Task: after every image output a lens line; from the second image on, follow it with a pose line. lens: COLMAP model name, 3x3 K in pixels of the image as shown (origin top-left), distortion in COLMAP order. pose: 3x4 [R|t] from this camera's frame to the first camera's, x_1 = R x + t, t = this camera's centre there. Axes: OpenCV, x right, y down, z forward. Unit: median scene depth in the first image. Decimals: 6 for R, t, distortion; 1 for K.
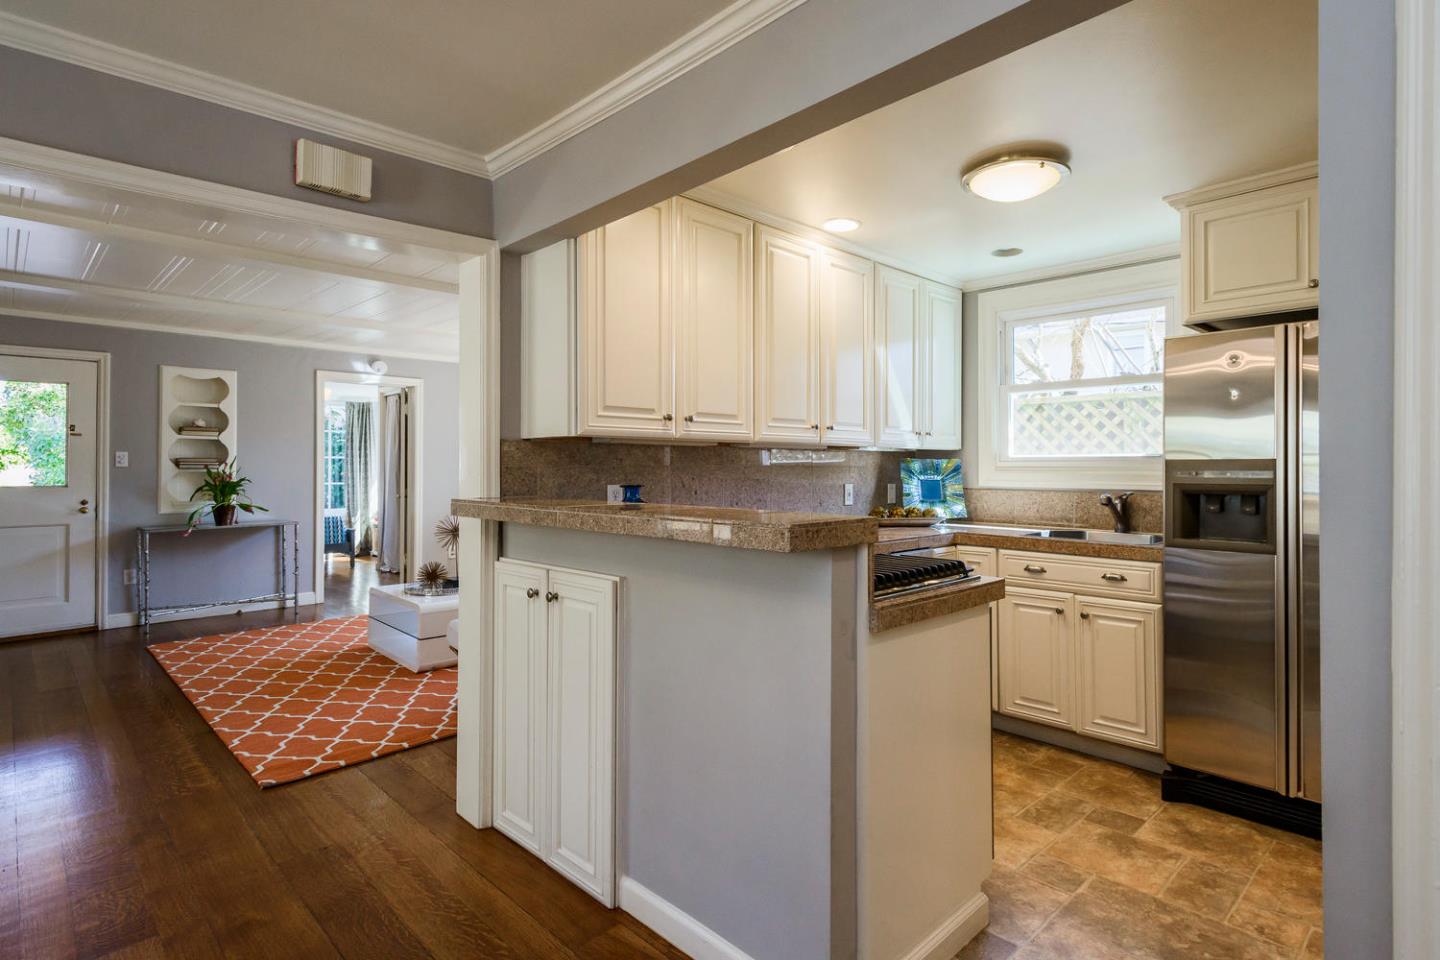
lens RADIAL K [[724.6, 0, 721.5], [0, 724.6, 466.5], [0, 0, 1]] dist [0.021129, 0.000226]
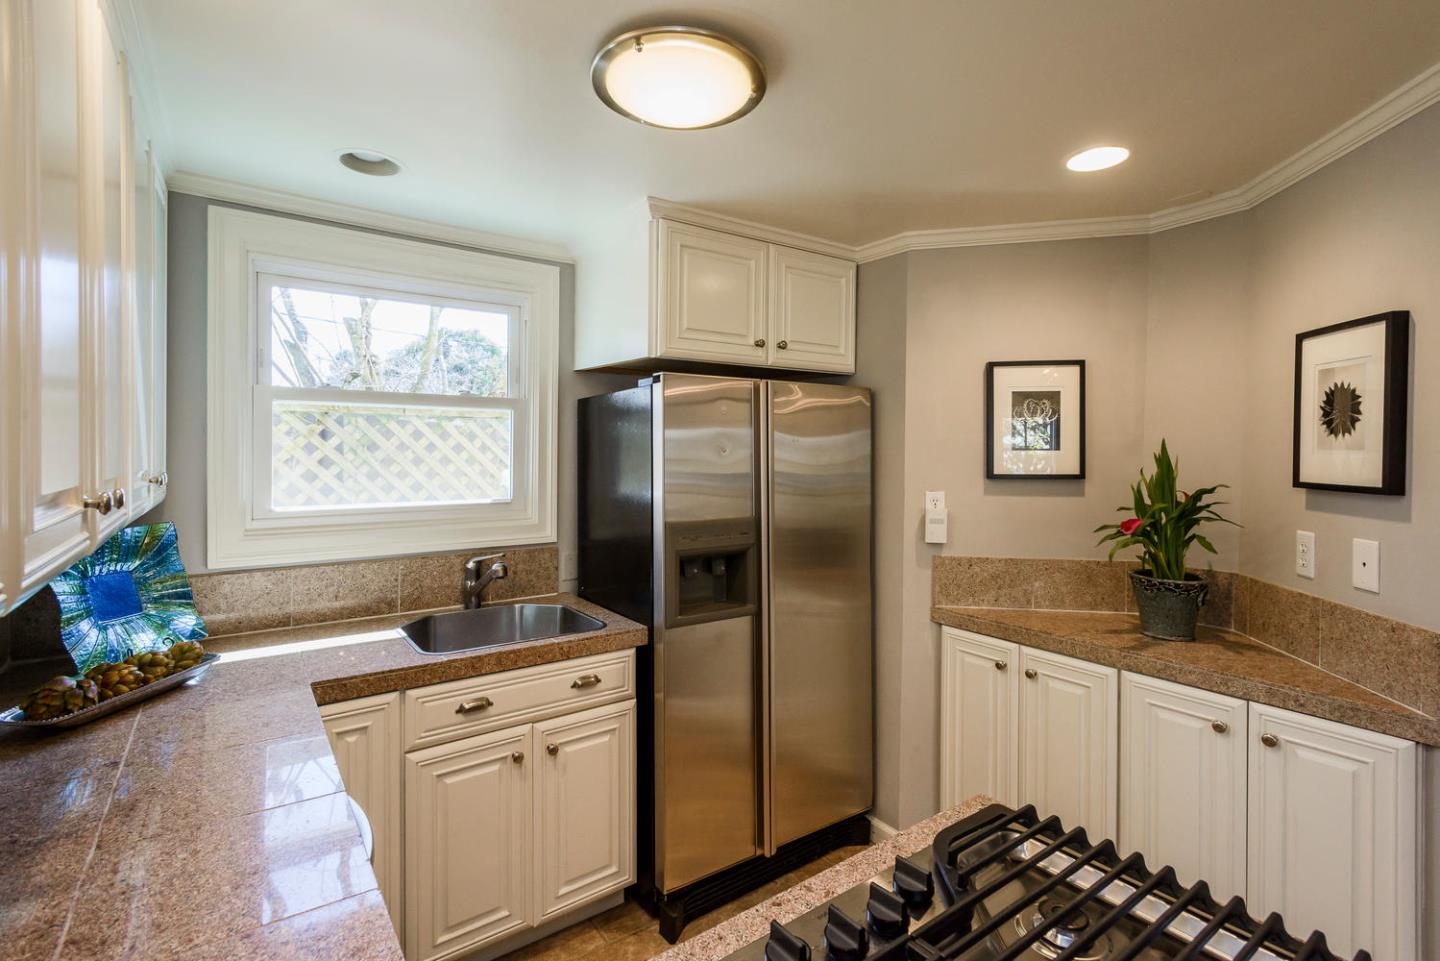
lens RADIAL K [[679.8, 0, 719.3], [0, 679.8, 455.4], [0, 0, 1]] dist [0.021860, -0.000109]
pose [[0.140882, -0.012597, 0.989946, -0.104551], [-0.000732, 0.999917, 0.012828, -0.073269], [-0.990026, -0.002532, 0.140861, 0.651749]]
